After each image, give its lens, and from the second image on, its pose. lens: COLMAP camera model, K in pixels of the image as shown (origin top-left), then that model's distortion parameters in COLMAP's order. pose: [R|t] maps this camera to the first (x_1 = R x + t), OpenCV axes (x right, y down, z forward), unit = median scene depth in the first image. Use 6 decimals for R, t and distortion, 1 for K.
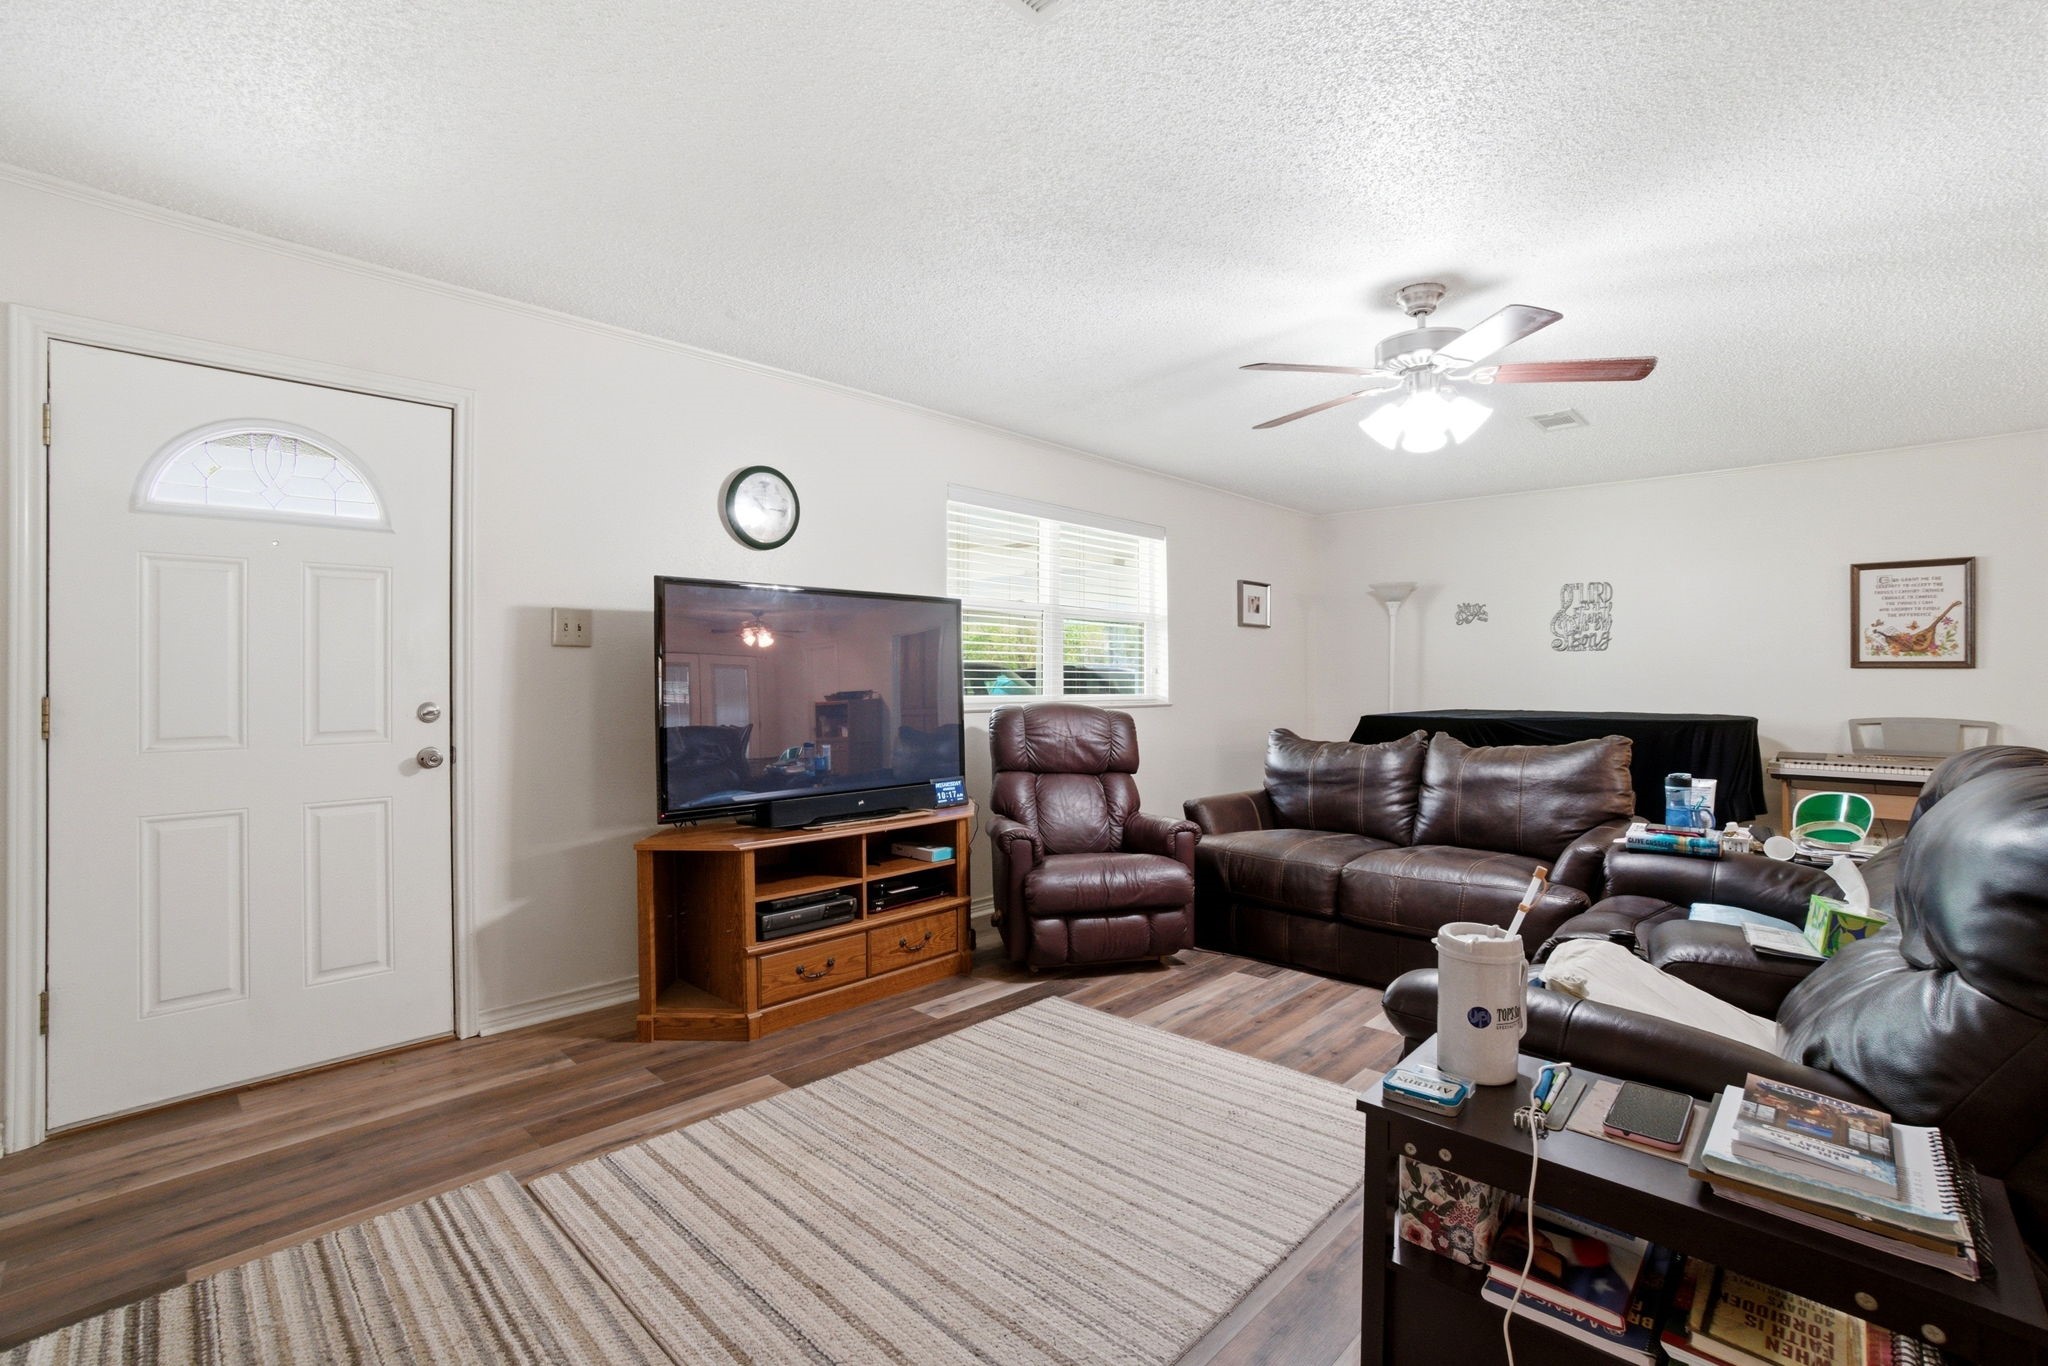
lens RADIAL K [[921.4, 0, 1004.4], [0, 921.4, 675.3], [0, 0, 1]] dist [-0.041912, 0.015147]
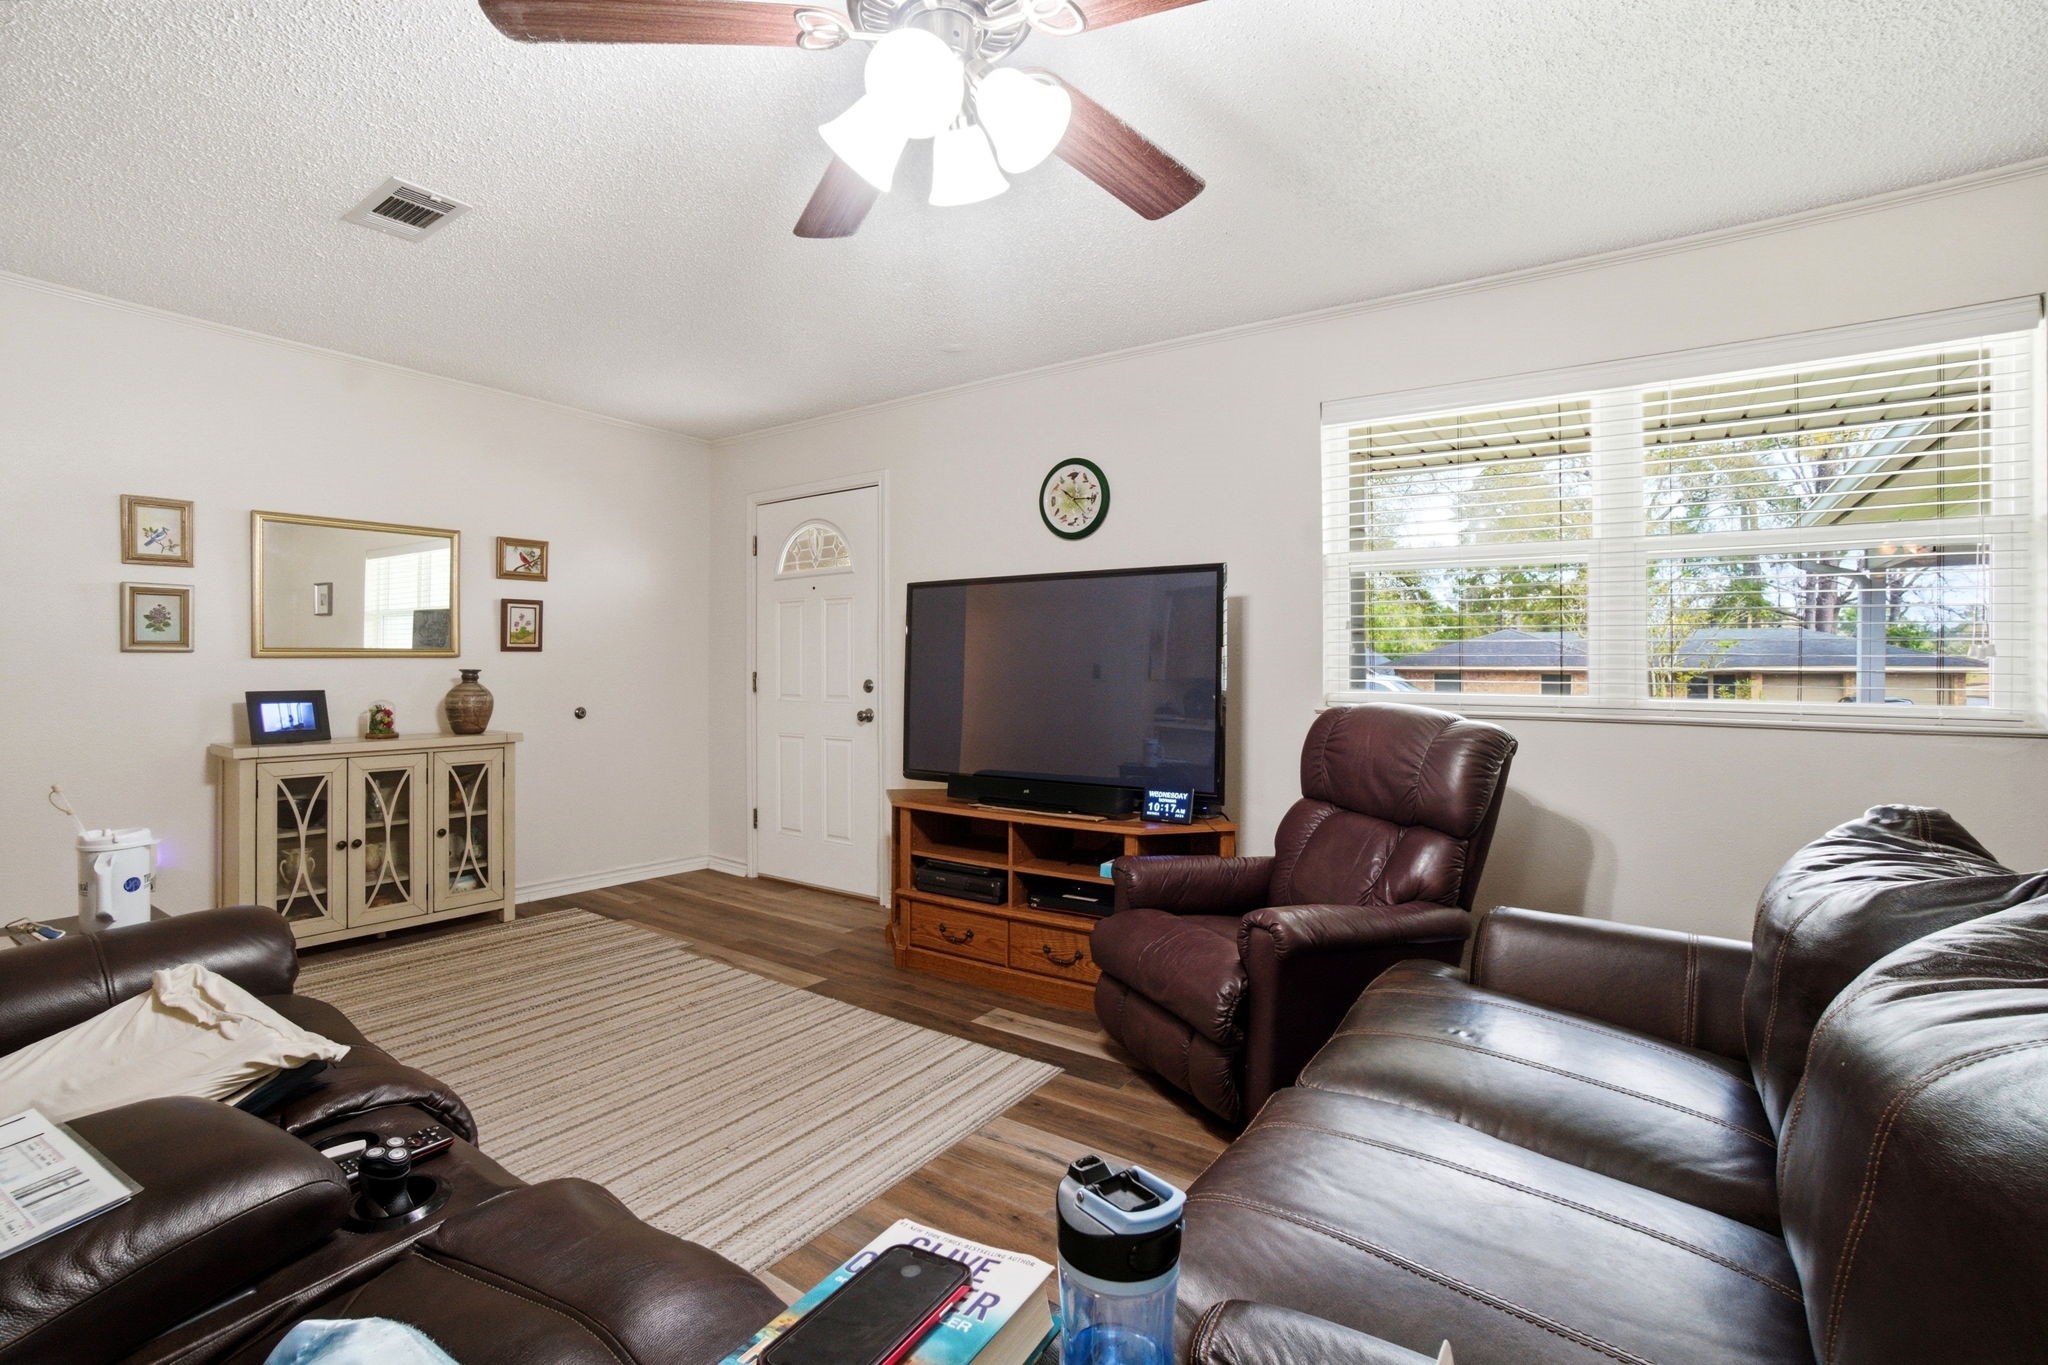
lens RADIAL K [[921.4, 0, 1002.8], [0, 921.4, 688.0], [0, 0, 1]] dist [-0.041912, 0.015147]
pose [[0.153054, 0.017729, -0.988059, 0.805352], [-0.001450, 0.999842, 0.017715, 0.011937], [0.988217, -0.001279, 0.153055, 0.827225]]
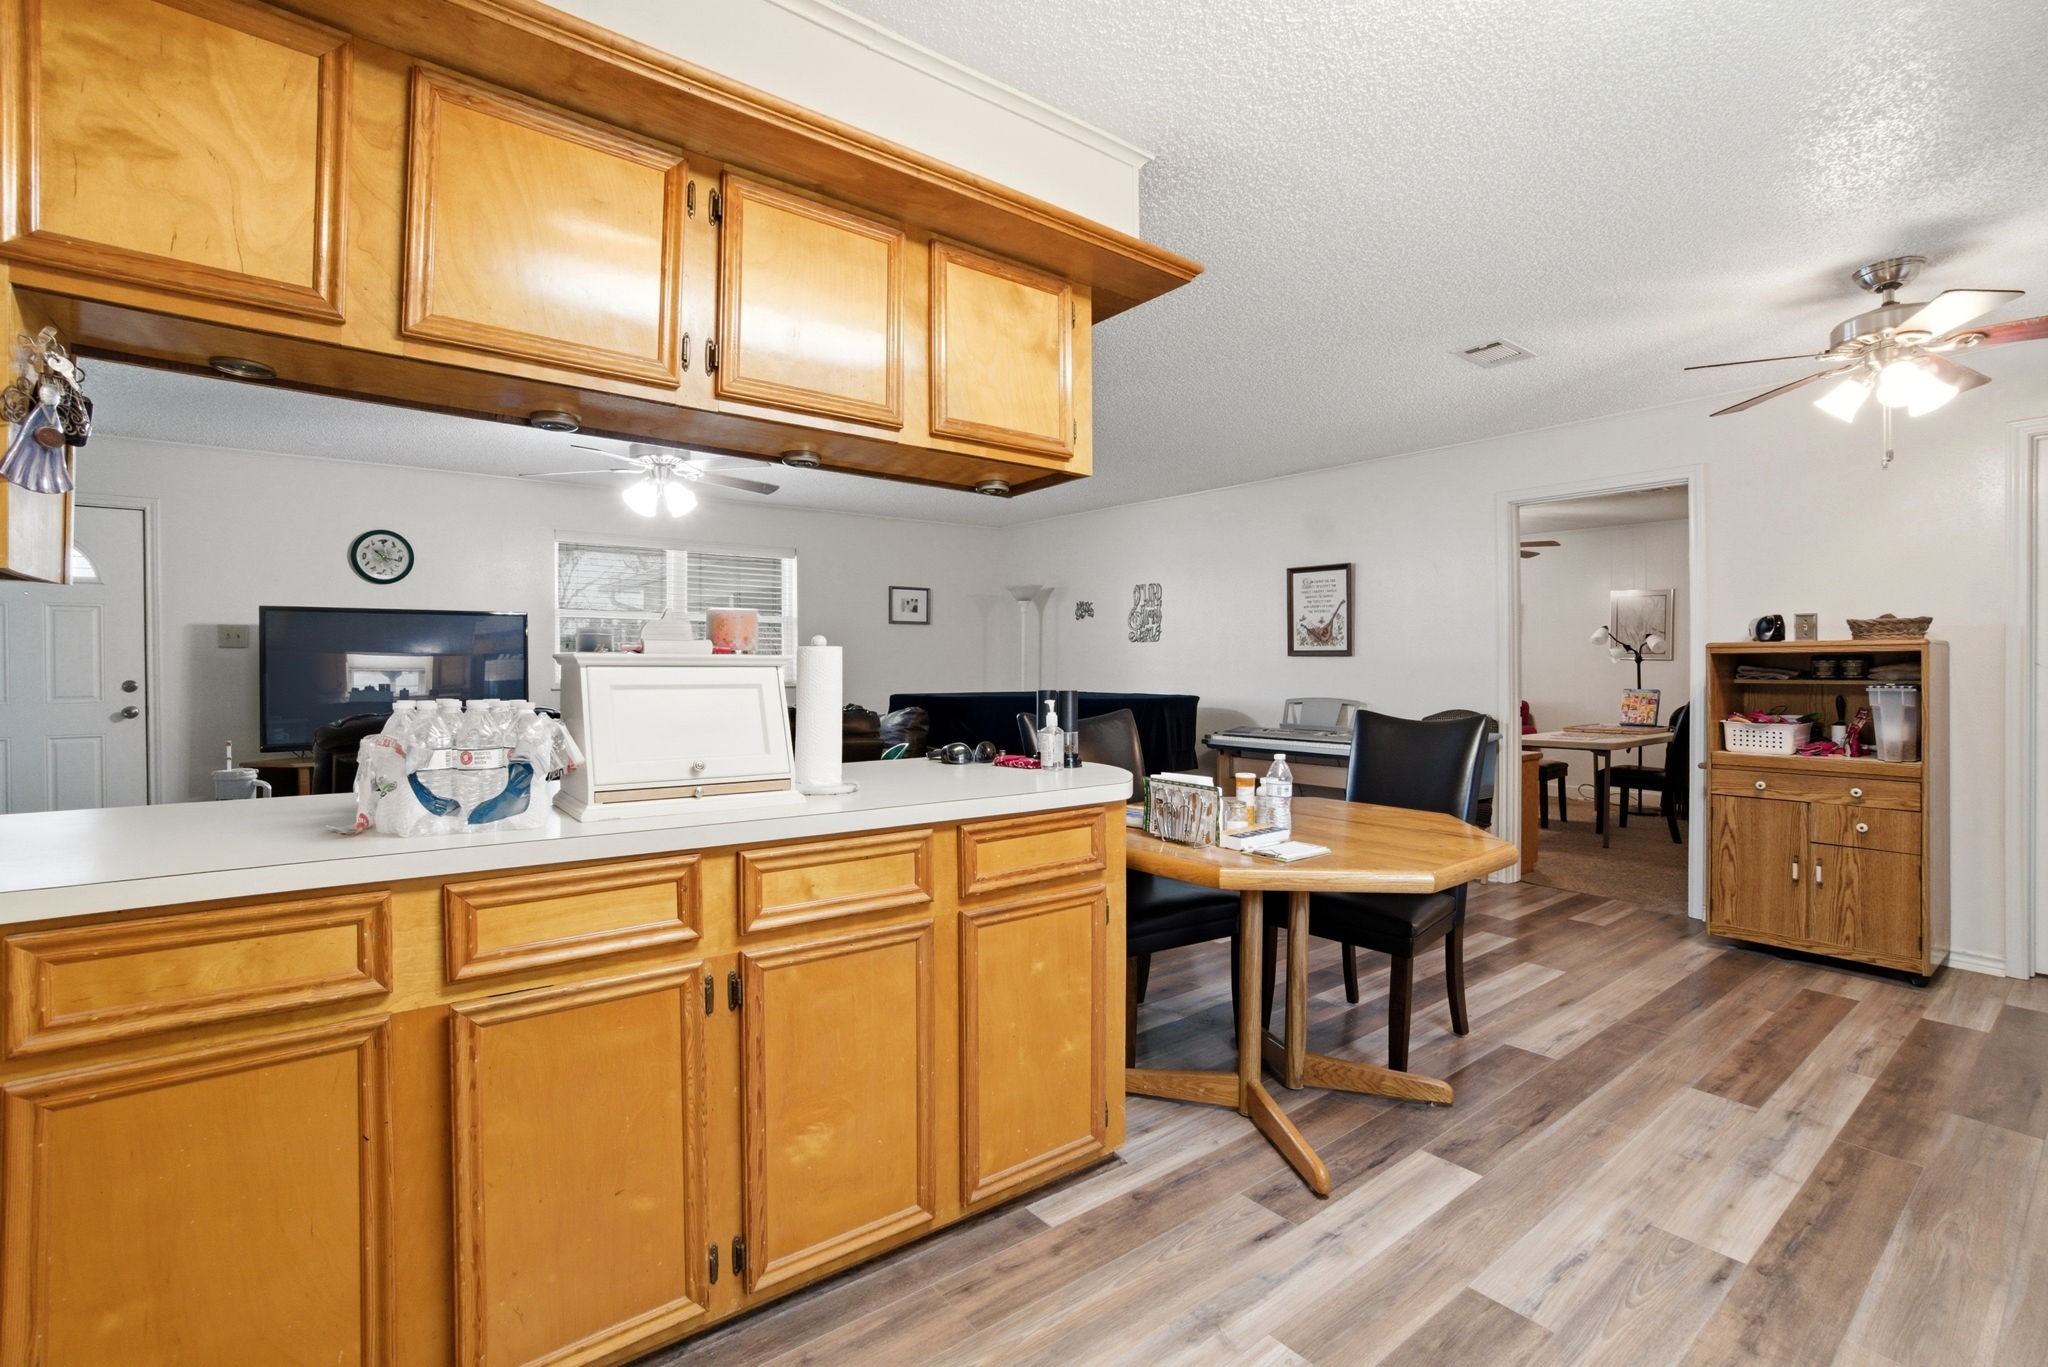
lens RADIAL K [[921.4, 0, 1011.9], [0, 921.4, 672.1], [0, 0, 1]] dist [-0.041912, 0.015147]
pose [[0.988492, -0.000402, -0.151276, 1.104415], [0.002216, 0.999928, 0.011828, -0.002546], [0.151260, -0.012027, 0.988421, -0.384562]]
